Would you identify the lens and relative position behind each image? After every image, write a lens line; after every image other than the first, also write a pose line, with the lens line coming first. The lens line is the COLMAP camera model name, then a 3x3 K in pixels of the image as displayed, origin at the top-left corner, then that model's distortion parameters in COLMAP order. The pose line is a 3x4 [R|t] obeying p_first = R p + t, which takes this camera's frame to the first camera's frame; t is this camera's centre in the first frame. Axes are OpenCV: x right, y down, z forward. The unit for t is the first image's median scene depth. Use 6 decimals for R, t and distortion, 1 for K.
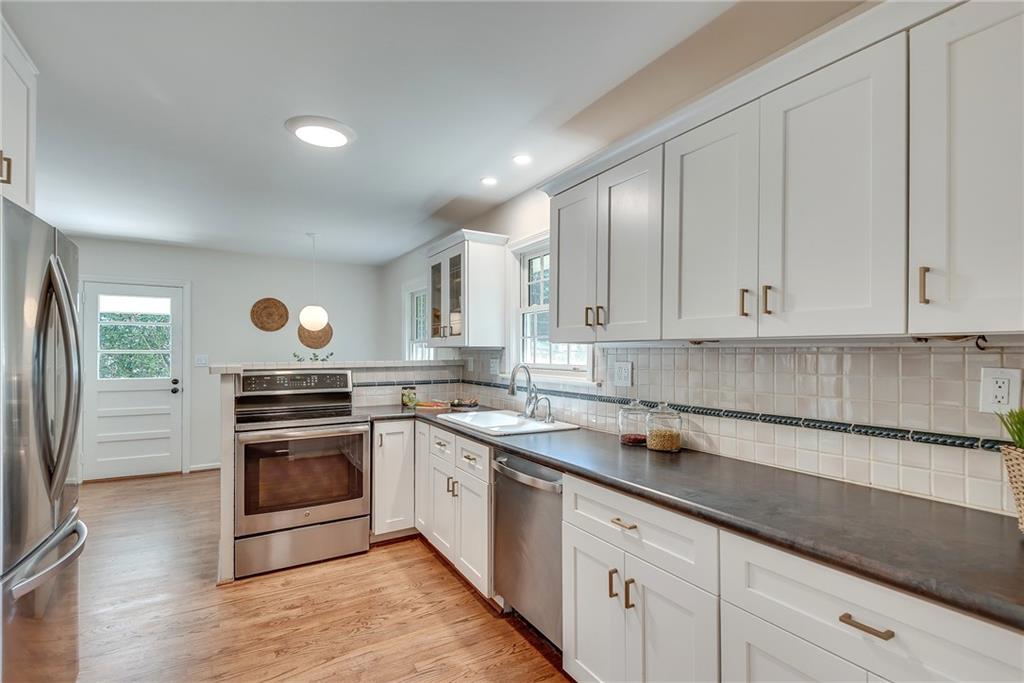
lens RADIAL K [[484.9, 0, 512.1], [0, 484.9, 345.9], [0, 0, 1]] dist [0.003836, -0.000299]
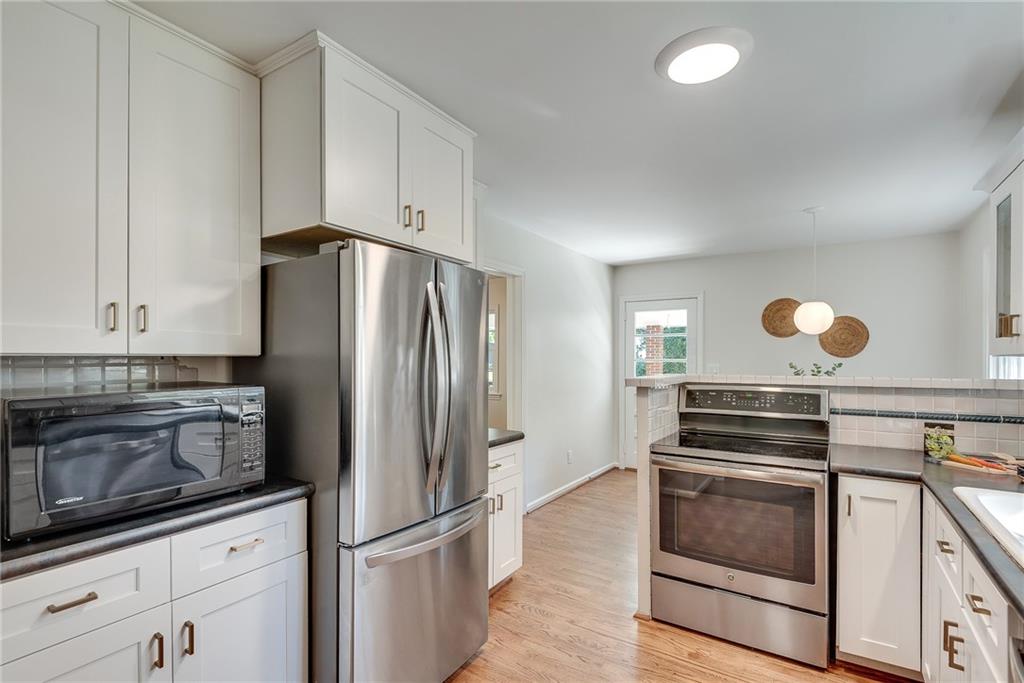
lens RADIAL K [[485.7, 0, 512.9], [0, 485.7, 356.7], [0, 0, 1]] dist [0.001132, -0.000504]
pose [[0.445031, -0.002755, -0.895511, 0.088005], [0.008150, 0.999966, 0.000974, -0.001353], [0.895478, -0.007732, 0.445038, 0.294270]]
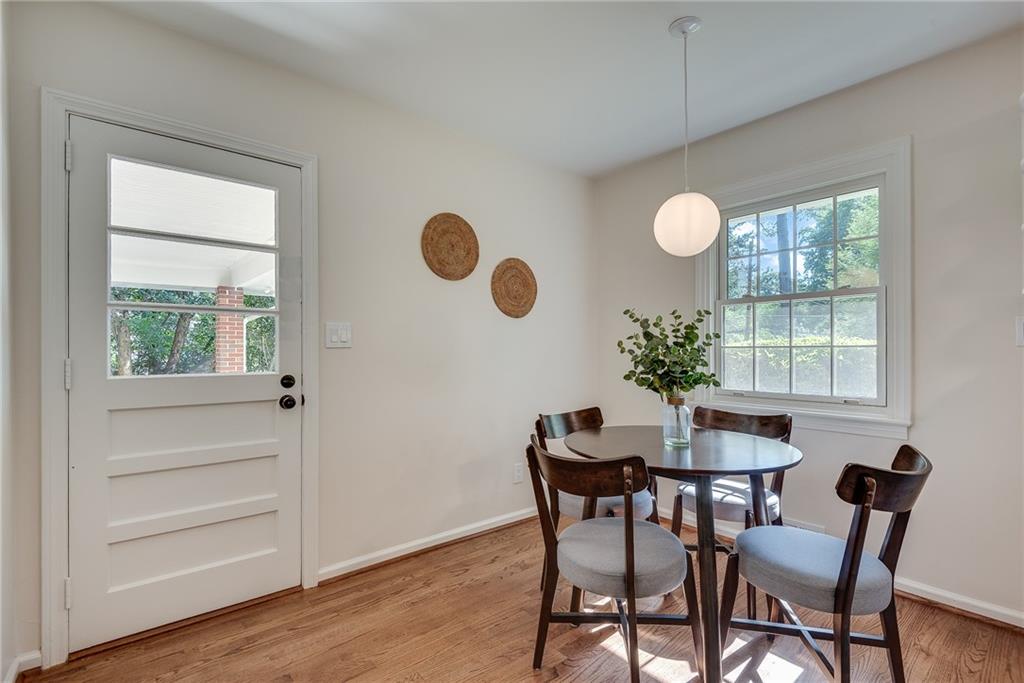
lens RADIAL K [[484.9, 0, 512.1], [0, 484.9, 345.9], [0, 0, 1]] dist [0.003836, -0.000299]
pose [[0.986602, -0.004845, 0.163073, -0.806681], [0.004977, 0.999988, -0.000400, 0.060472], [-0.163069, 0.001207, 0.986614, 0.766230]]
